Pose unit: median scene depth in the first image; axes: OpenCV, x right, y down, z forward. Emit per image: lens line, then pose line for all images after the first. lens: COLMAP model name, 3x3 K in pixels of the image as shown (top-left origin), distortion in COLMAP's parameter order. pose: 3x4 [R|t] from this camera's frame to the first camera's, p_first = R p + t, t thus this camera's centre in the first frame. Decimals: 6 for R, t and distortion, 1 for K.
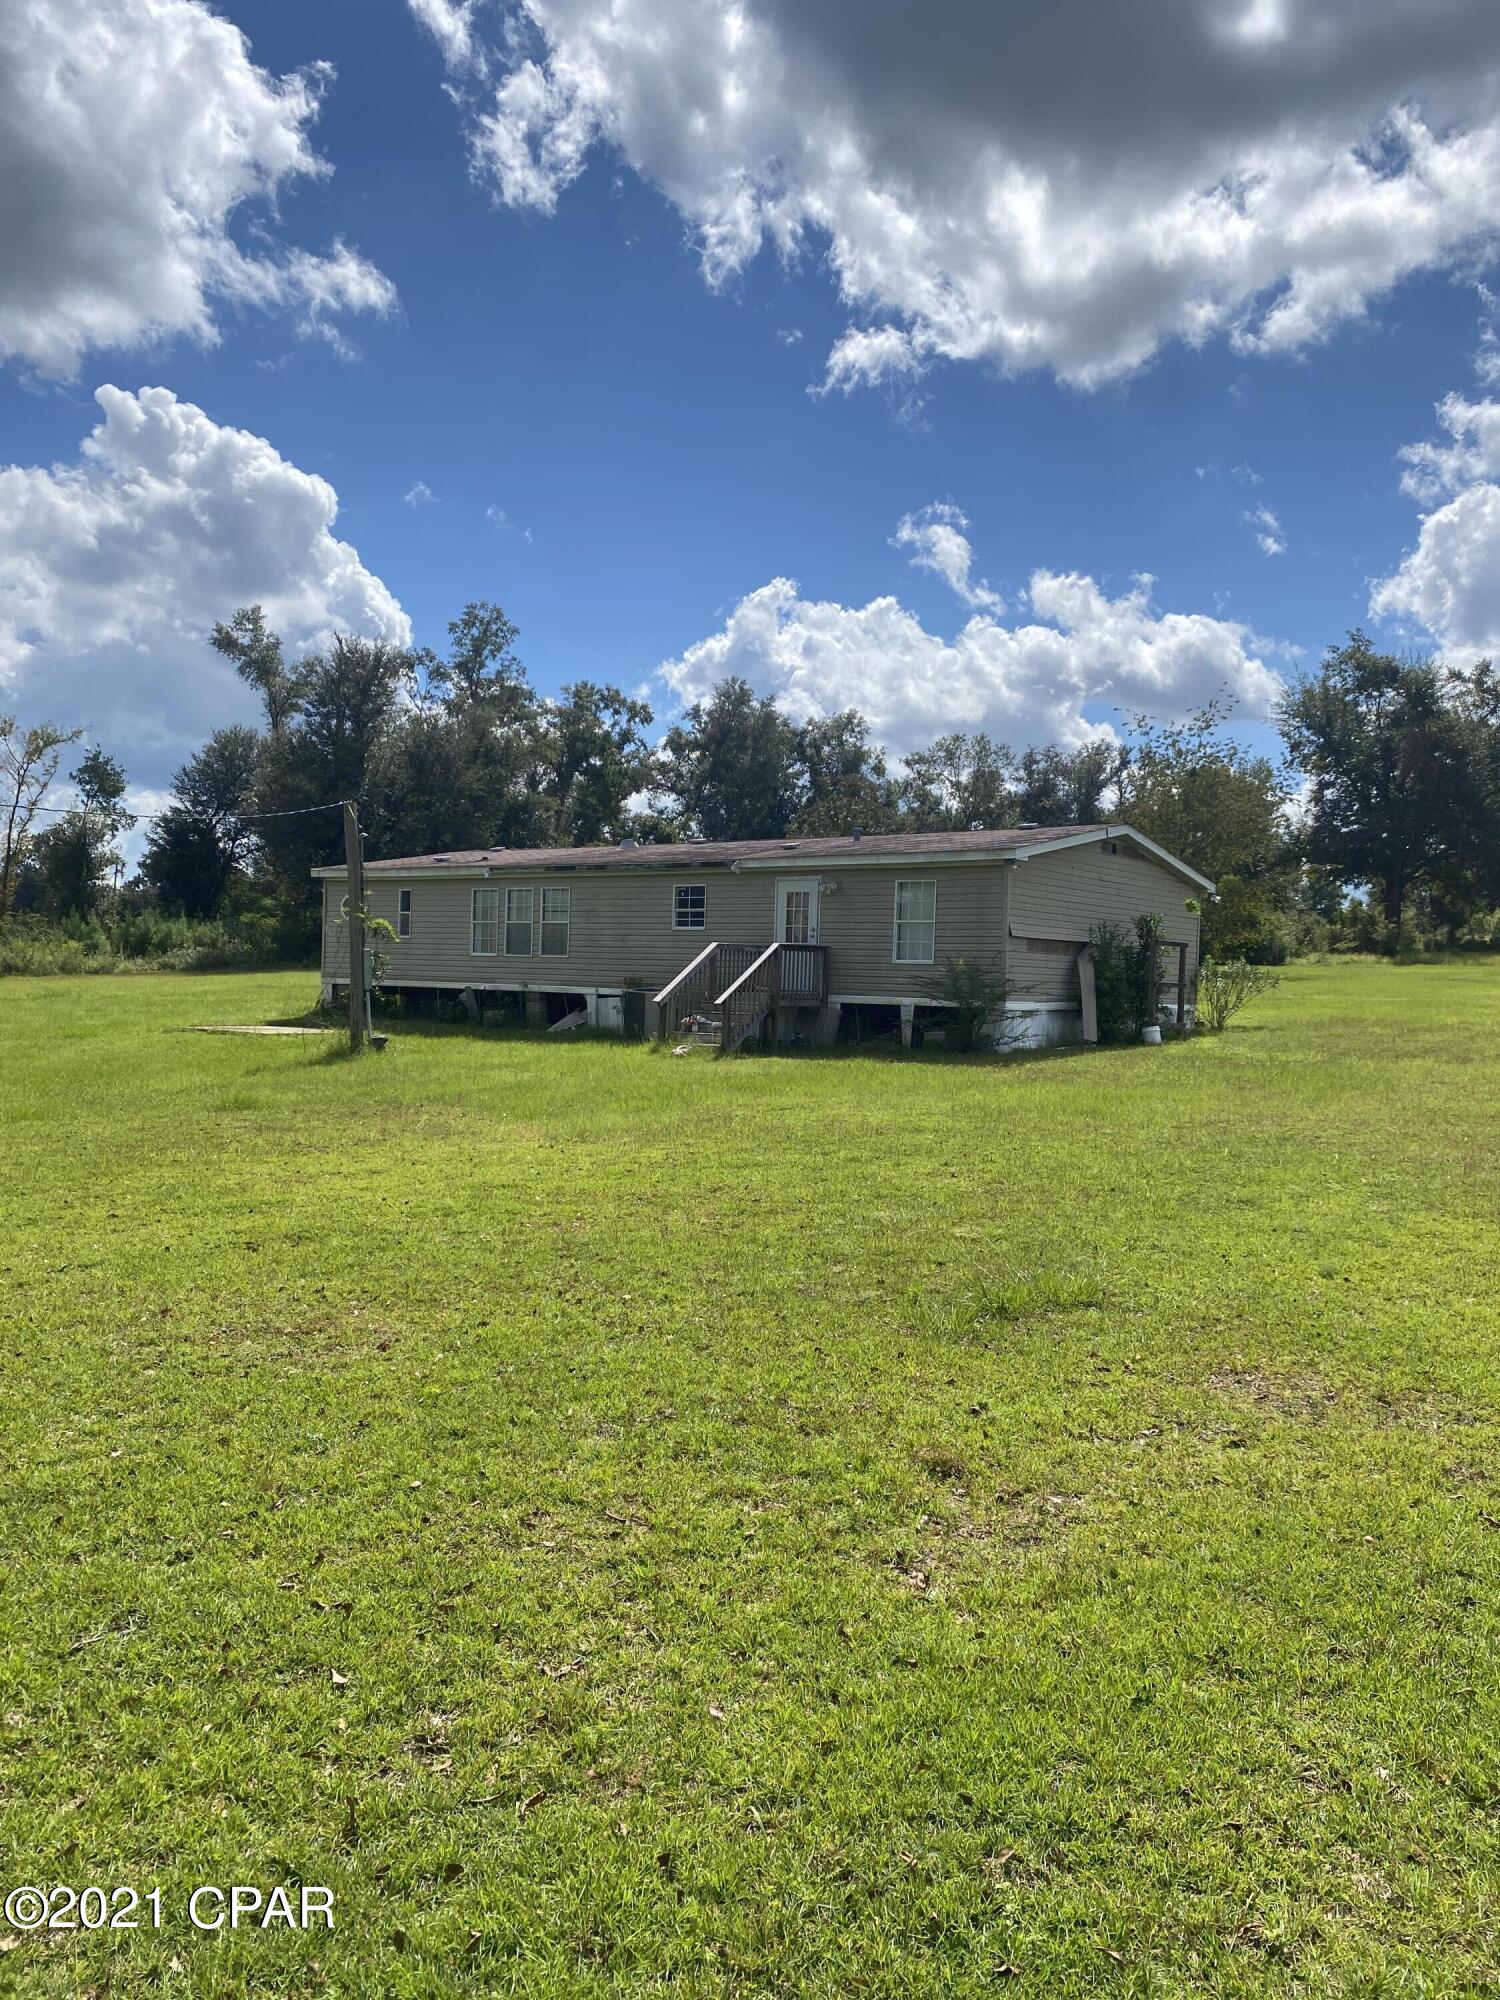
lens RADIAL K [[1546.9, 0, 743.4], [0, 1546.9, 1097.2], [0, 0, 1]] dist [0.129248, -0.166270]
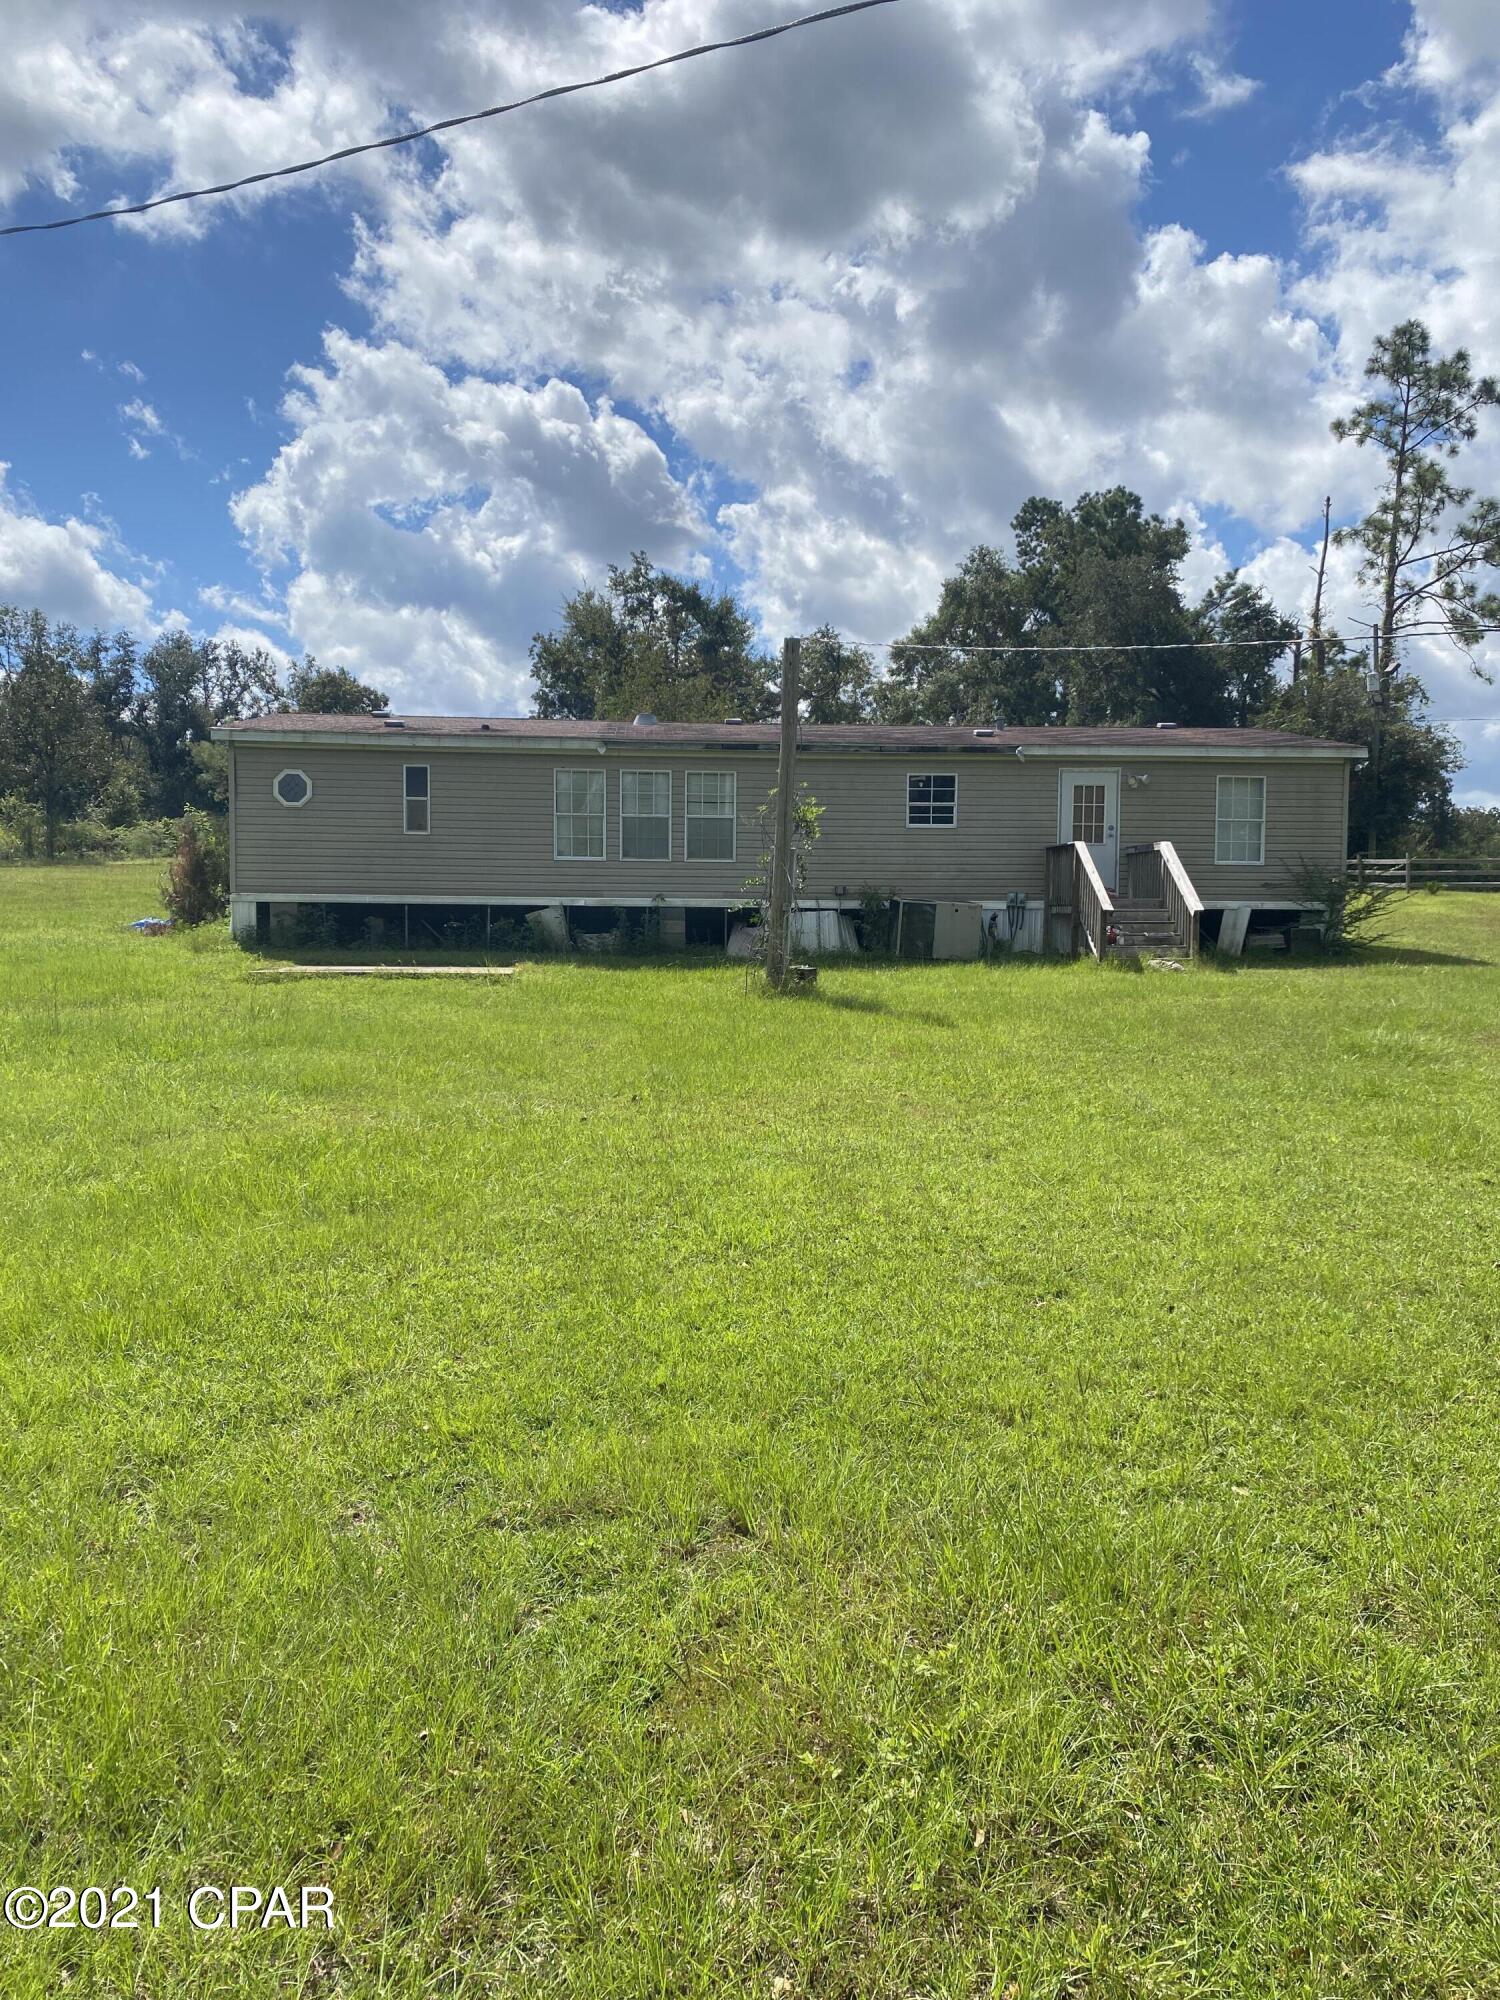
lens RADIAL K [[1546.9, 0, 743.4], [0, 1546.9, 1097.2], [0, 0, 1]] dist [0.129248, -0.166270]
pose [[0.756703, -0.094090, 0.646952, -0.123761], [0.061681, 0.995450, 0.072629, -0.005498], [-0.650842, -0.015054, 0.759064, 0.077759]]
